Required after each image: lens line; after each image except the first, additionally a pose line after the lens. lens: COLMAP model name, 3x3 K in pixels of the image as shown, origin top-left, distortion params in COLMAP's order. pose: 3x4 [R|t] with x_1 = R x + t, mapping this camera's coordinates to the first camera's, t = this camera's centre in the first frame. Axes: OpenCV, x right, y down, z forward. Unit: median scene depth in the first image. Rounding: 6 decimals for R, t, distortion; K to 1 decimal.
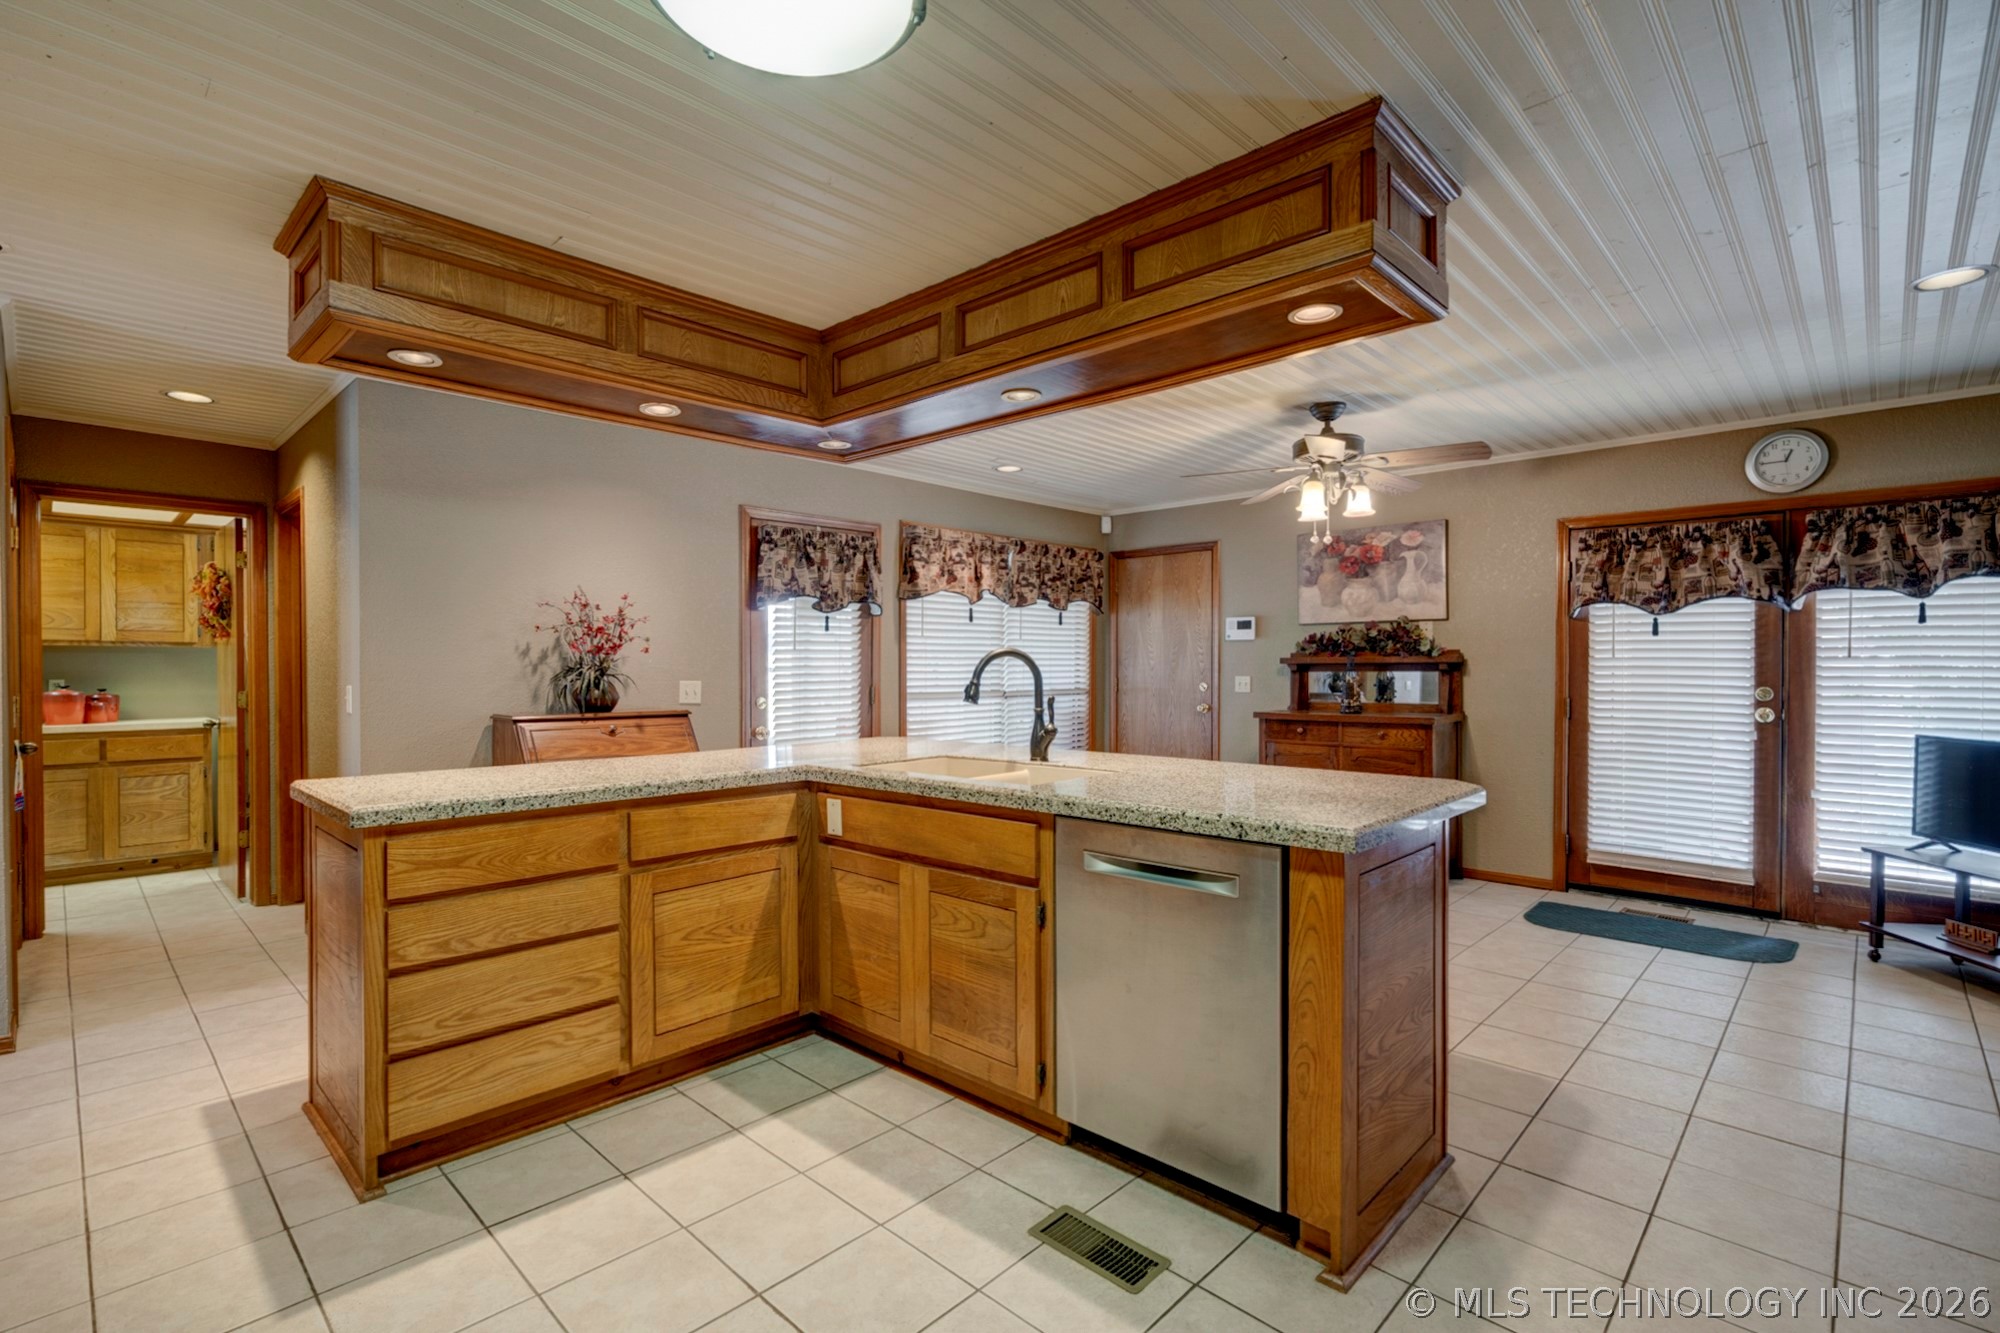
lens RADIAL K [[903.1, 0, 988.2], [0, 903.1, 667.2], [0, 0, 1]] dist [-0.009078, 0.004017]
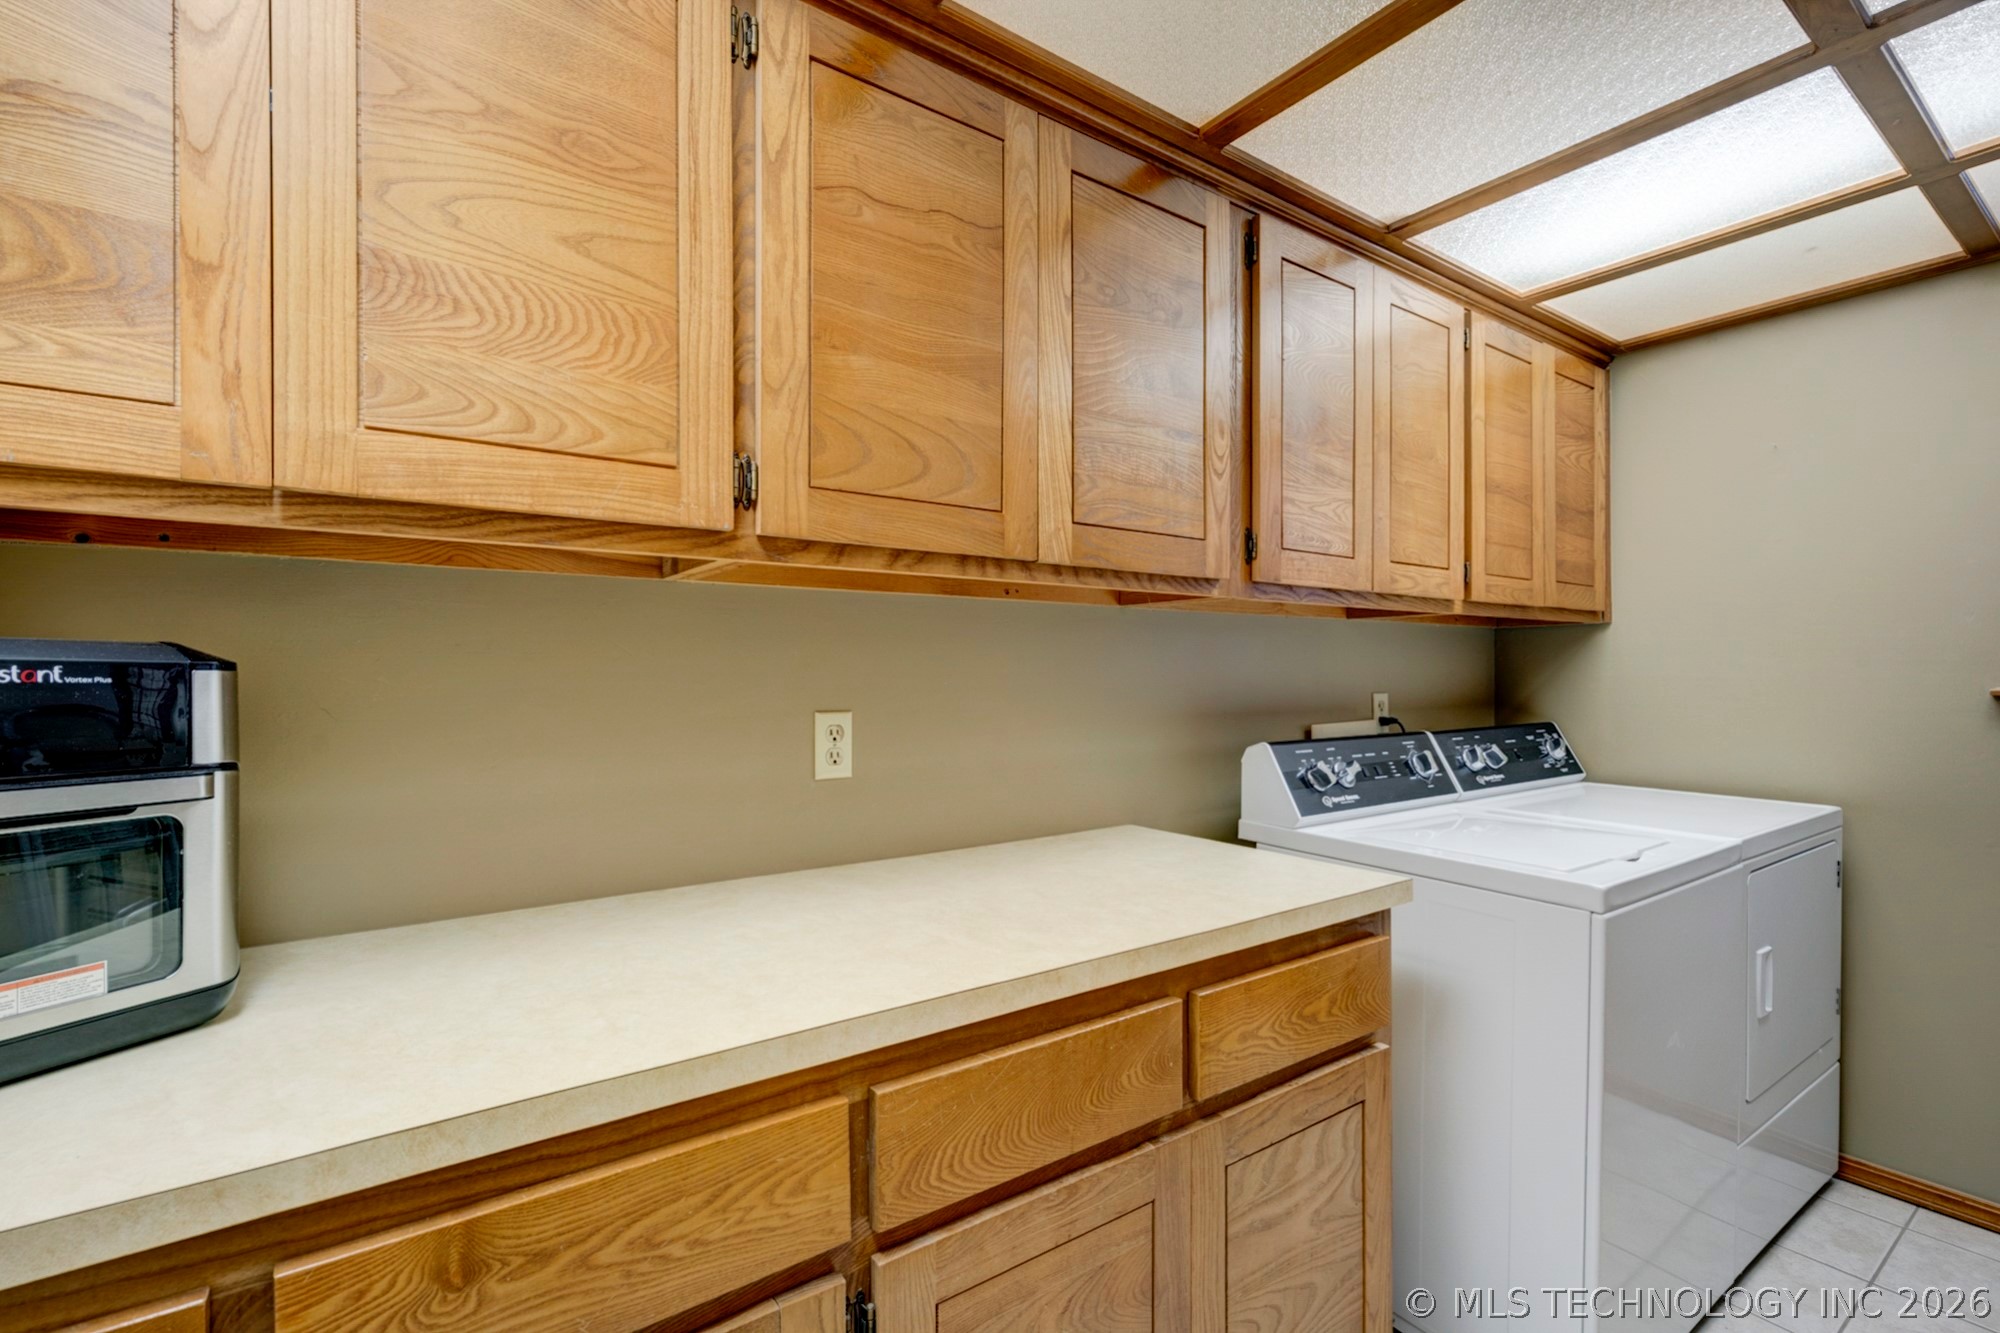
lens RADIAL K [[903.1, 0, 998.3], [0, 903.1, 673.0], [0, 0, 1]] dist [-0.009078, 0.004017]
pose [[0.983308, -0.002066, -0.181935, -0.966876], [0.002400, 0.999996, 0.001613, 0.001345], [0.181931, -0.002022, 0.983309, 0.761186]]
